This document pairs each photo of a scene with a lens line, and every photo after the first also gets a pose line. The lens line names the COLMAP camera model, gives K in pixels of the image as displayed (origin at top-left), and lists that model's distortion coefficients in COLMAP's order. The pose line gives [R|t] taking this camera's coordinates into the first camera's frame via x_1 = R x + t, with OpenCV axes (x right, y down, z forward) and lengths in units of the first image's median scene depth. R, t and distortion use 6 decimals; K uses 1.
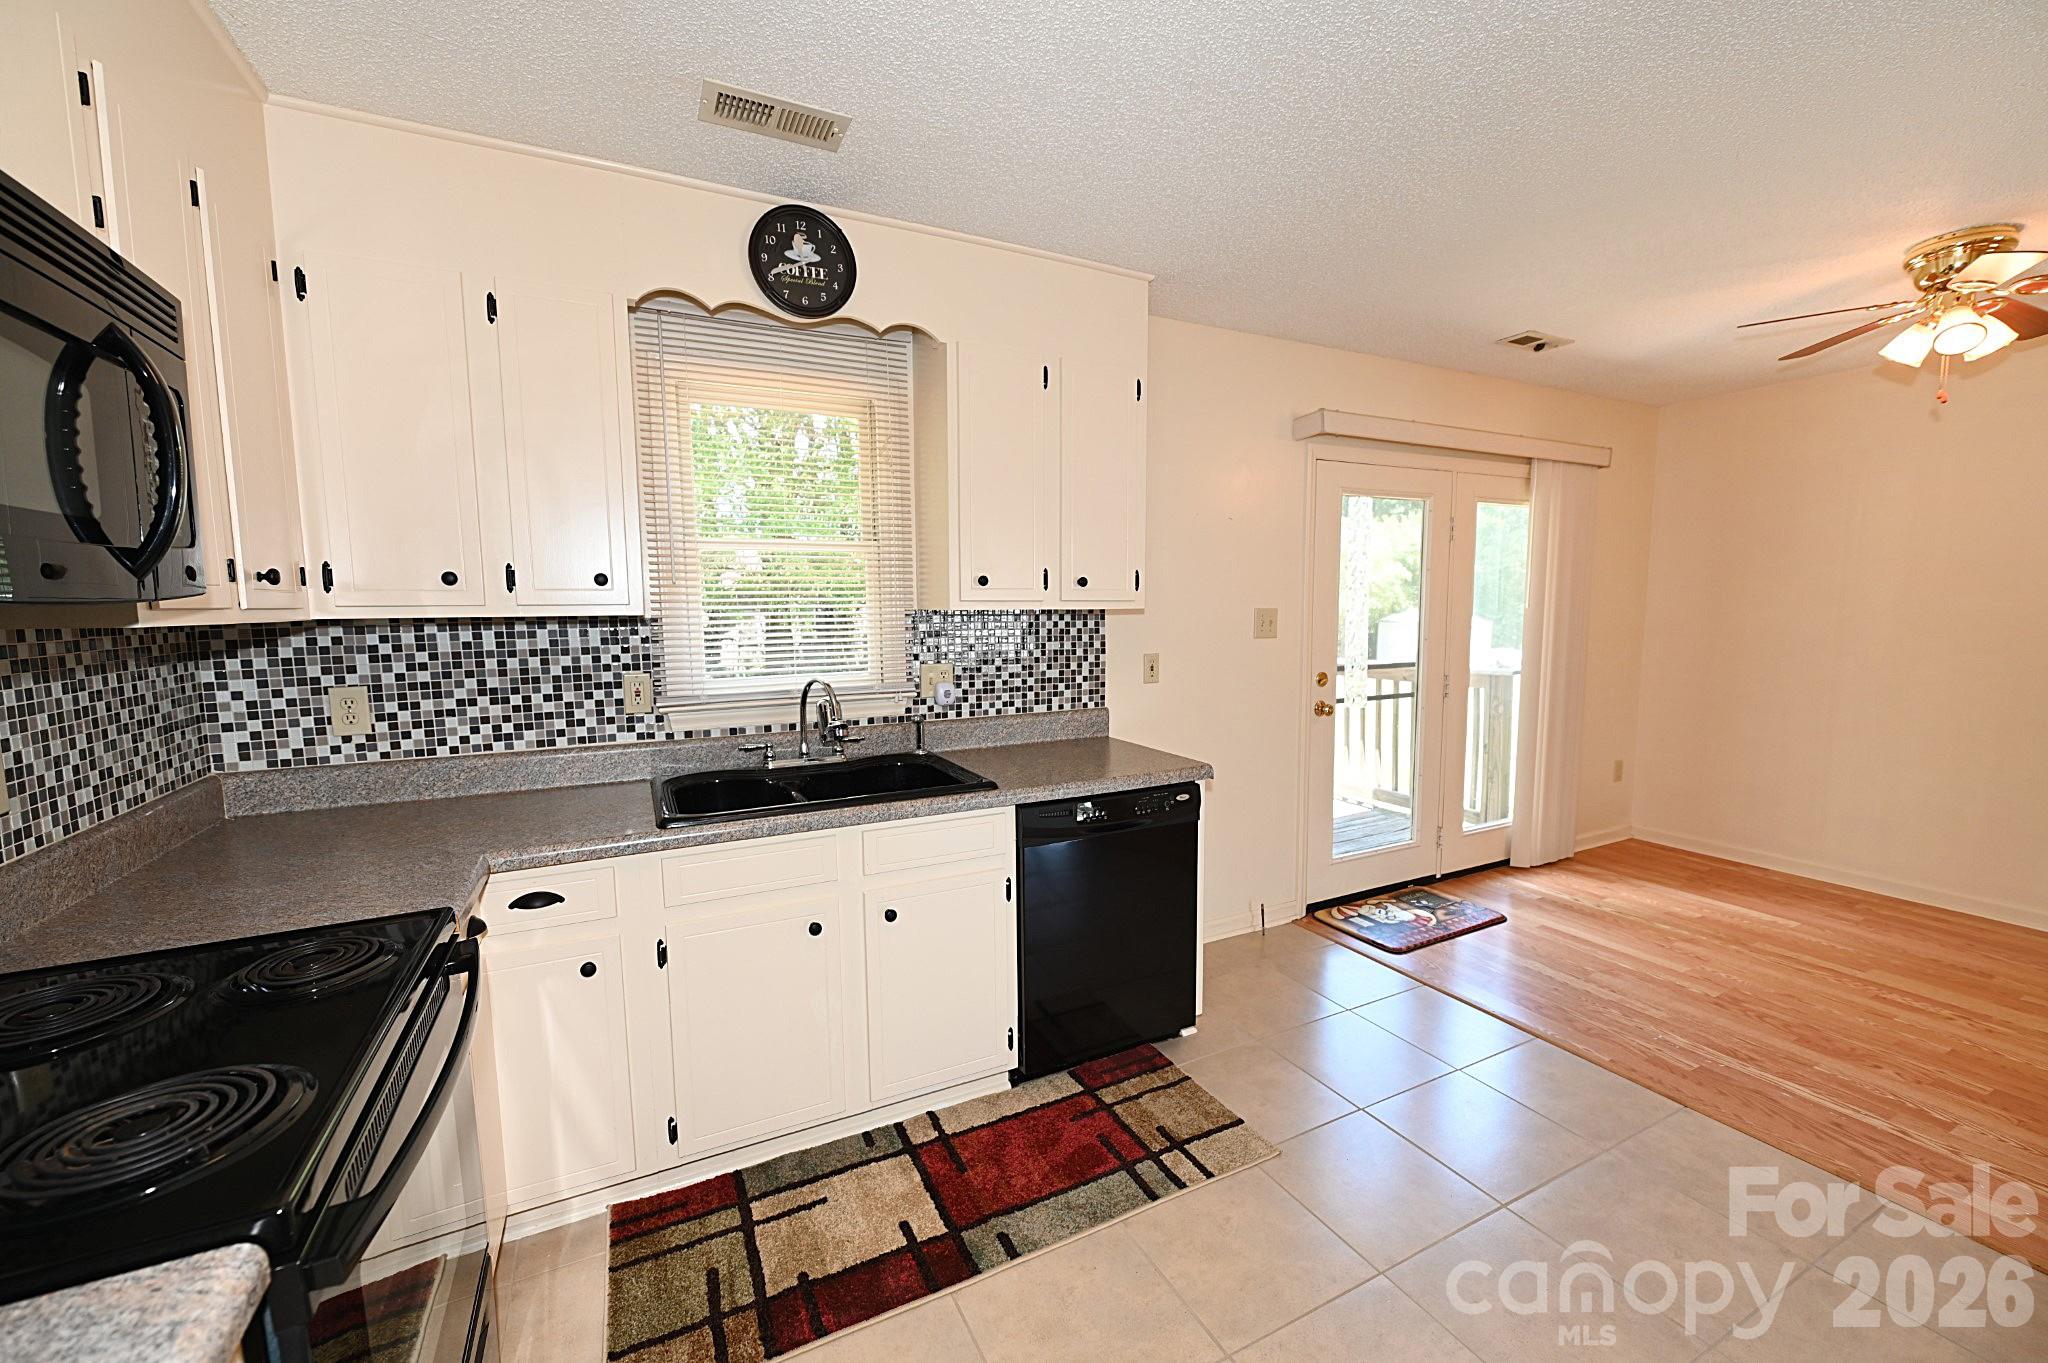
lens RADIAL K [[809.2, 0, 1030.1], [0, 809.2, 683.4], [0, 0, 1]] dist [-0.005756, -0.000242]
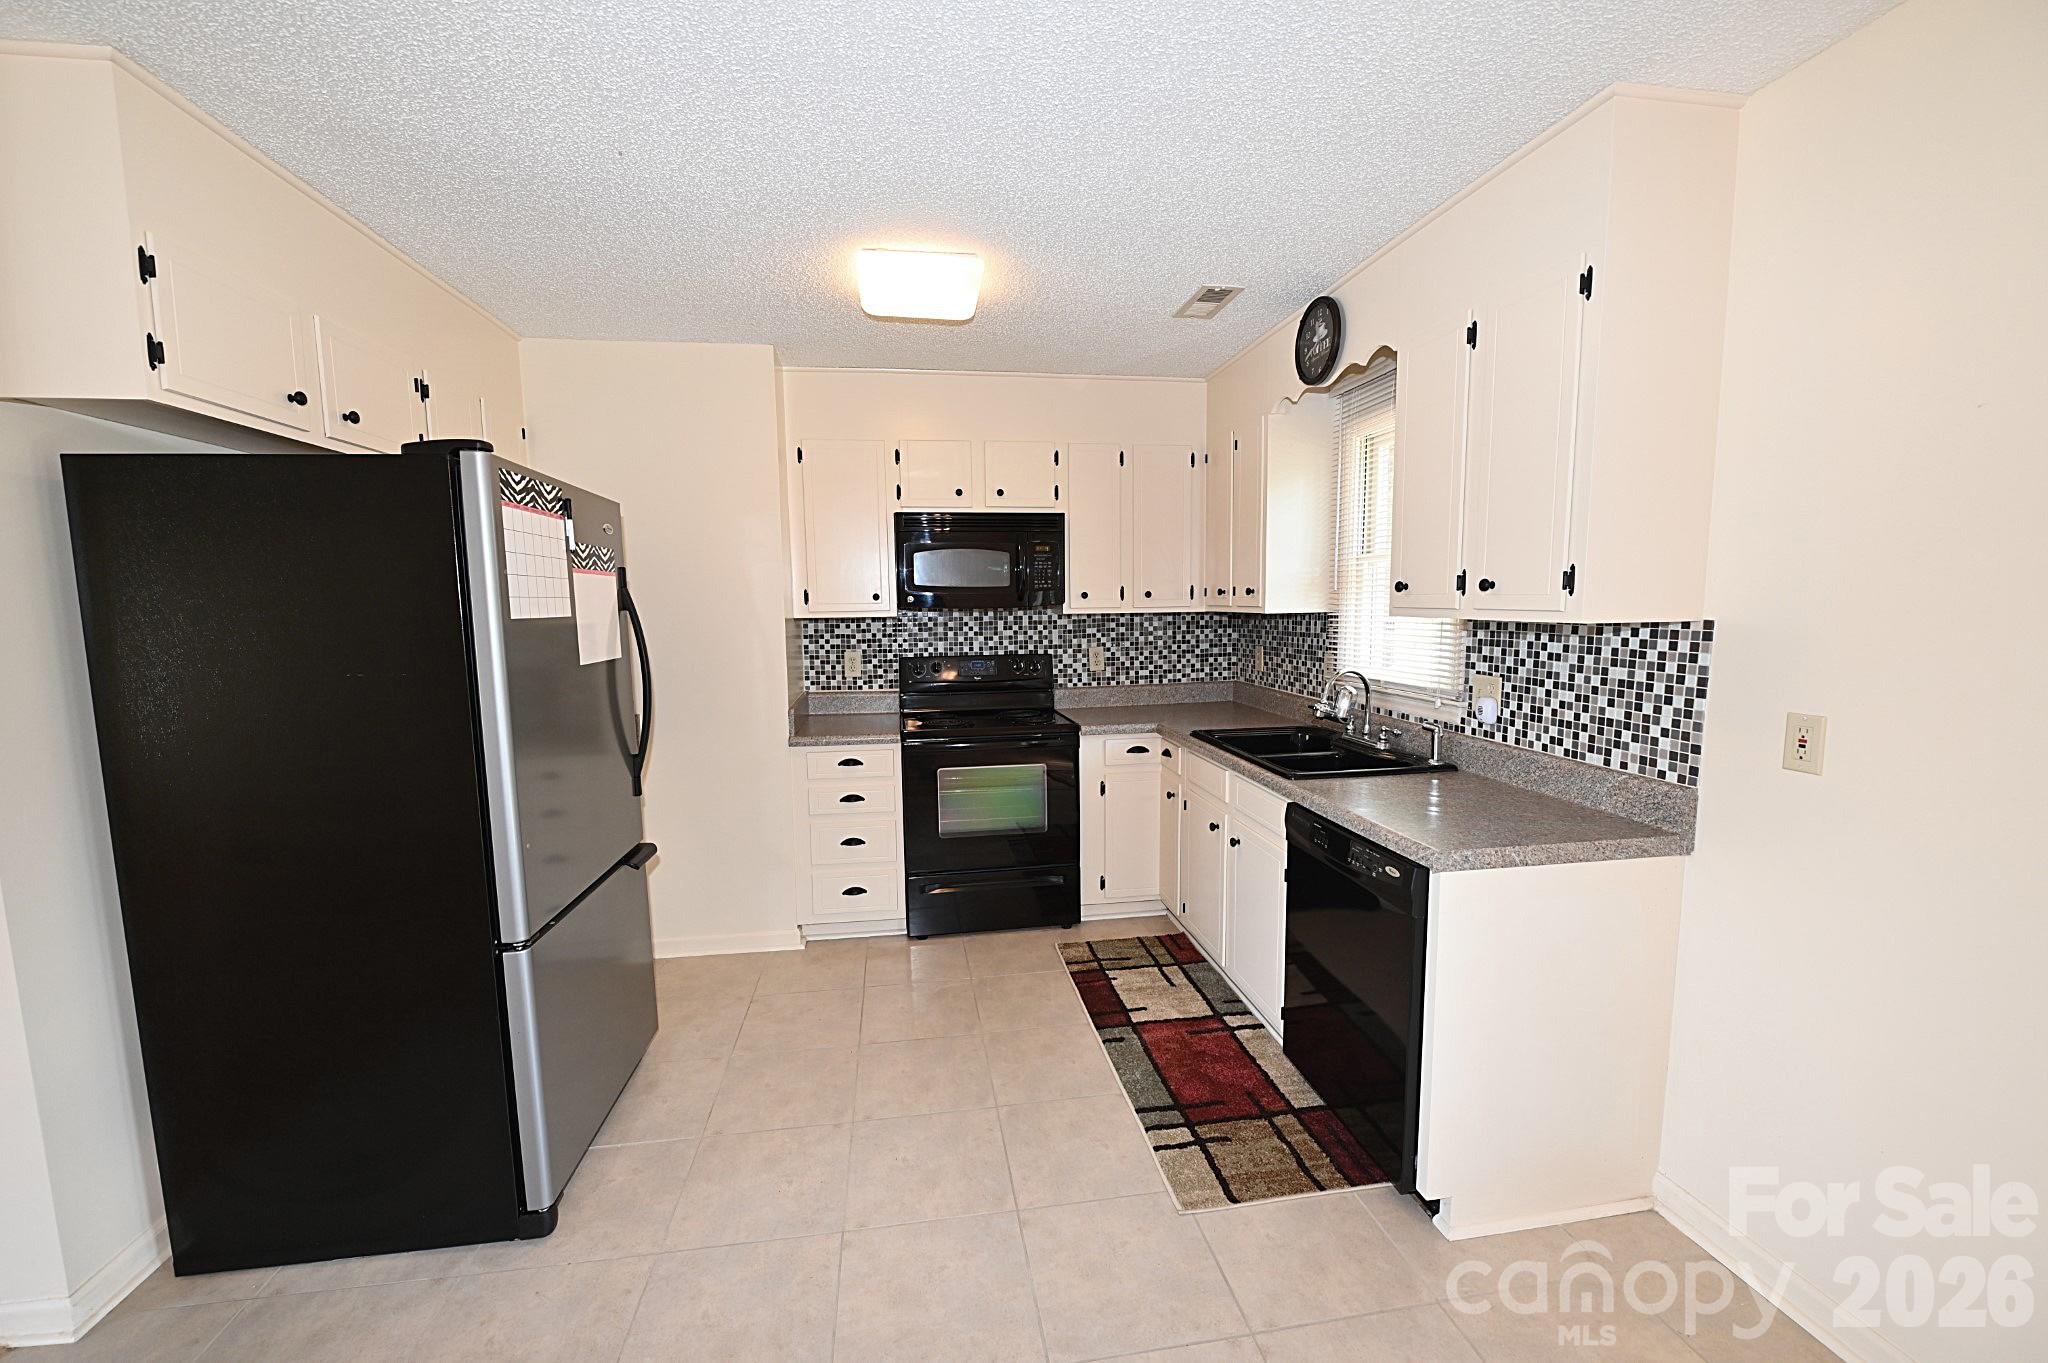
lens RADIAL K [[809.5, 0, 1022.9], [0, 809.5, 683.7], [0, 0, 1]] dist [-0.008836, -0.000637]
pose [[-0.303163, 0.110177, -0.946548, 1.060874], [-0.079081, 0.986959, 0.140210, -0.120049], [0.949652, 0.117361, -0.290497, 0.927703]]
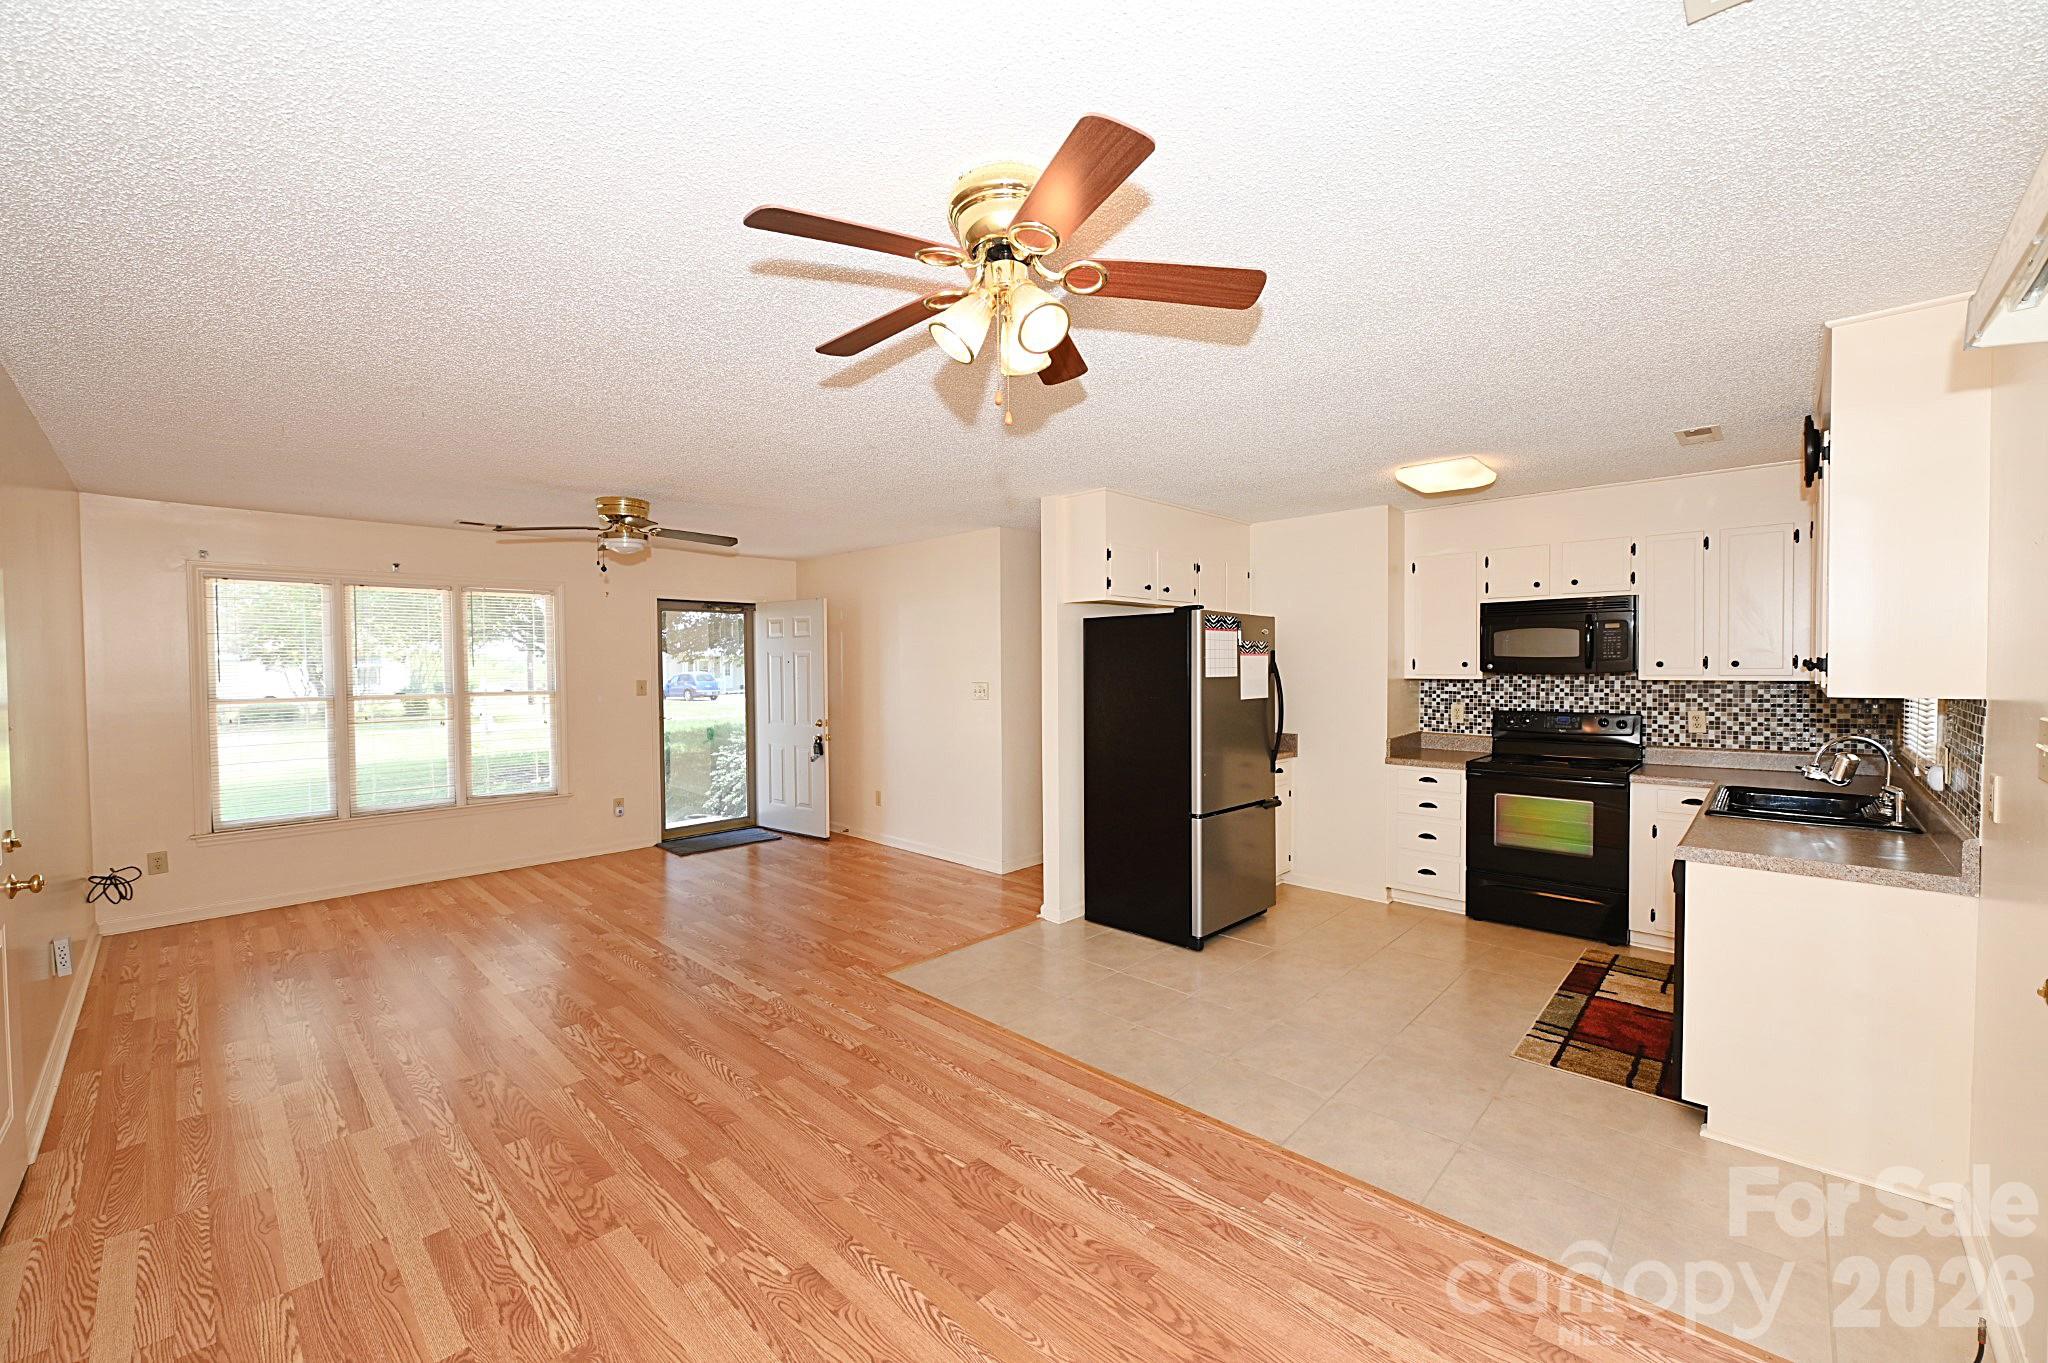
lens RADIAL K [[809.5, 0, 1022.9], [0, 809.5, 683.7], [0, 0, 1]] dist [-0.008836, -0.000637]
pose [[-0.941955, 0.025769, -0.334749, 1.482452], [-0.015866, 0.992520, 0.121049, -0.236606], [0.335364, 0.119334, -0.934500, 1.818940]]
